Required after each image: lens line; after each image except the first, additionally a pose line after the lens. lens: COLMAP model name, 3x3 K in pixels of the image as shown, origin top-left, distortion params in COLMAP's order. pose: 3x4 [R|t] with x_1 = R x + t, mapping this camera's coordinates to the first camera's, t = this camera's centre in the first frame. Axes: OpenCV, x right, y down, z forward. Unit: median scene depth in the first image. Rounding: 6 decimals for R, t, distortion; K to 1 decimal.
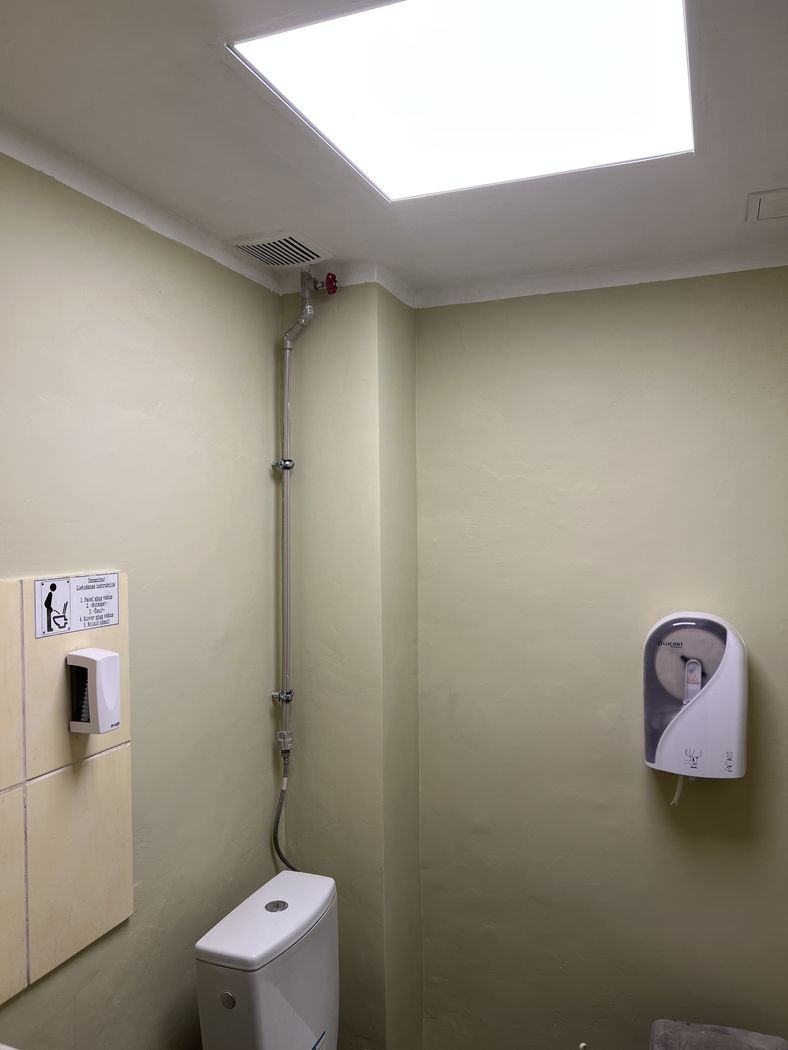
lens RADIAL K [[804.3, 0, 394.0], [0, 804.3, 525.0], [0, 0, 1]] dist [-0.120094, -0.000936]
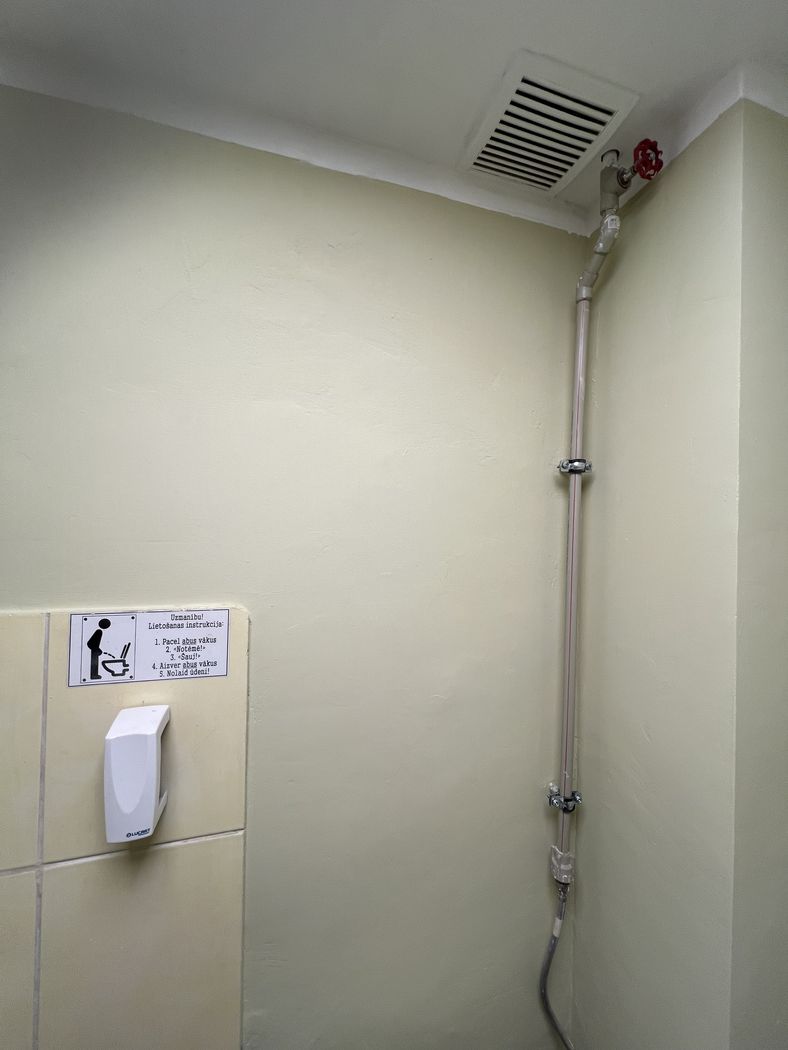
lens RADIAL K [[418.6, 0, 394.0], [0, 418.6, 525.0], [0, 0, 1]] dist [-0.005860, -0.000146]
pose [[0.620135, 0.015502, -0.784342, 0.073769], [-0.029622, 0.999554, -0.003664, -0.026245], [0.783936, 0.025506, 0.620318, 0.907828]]
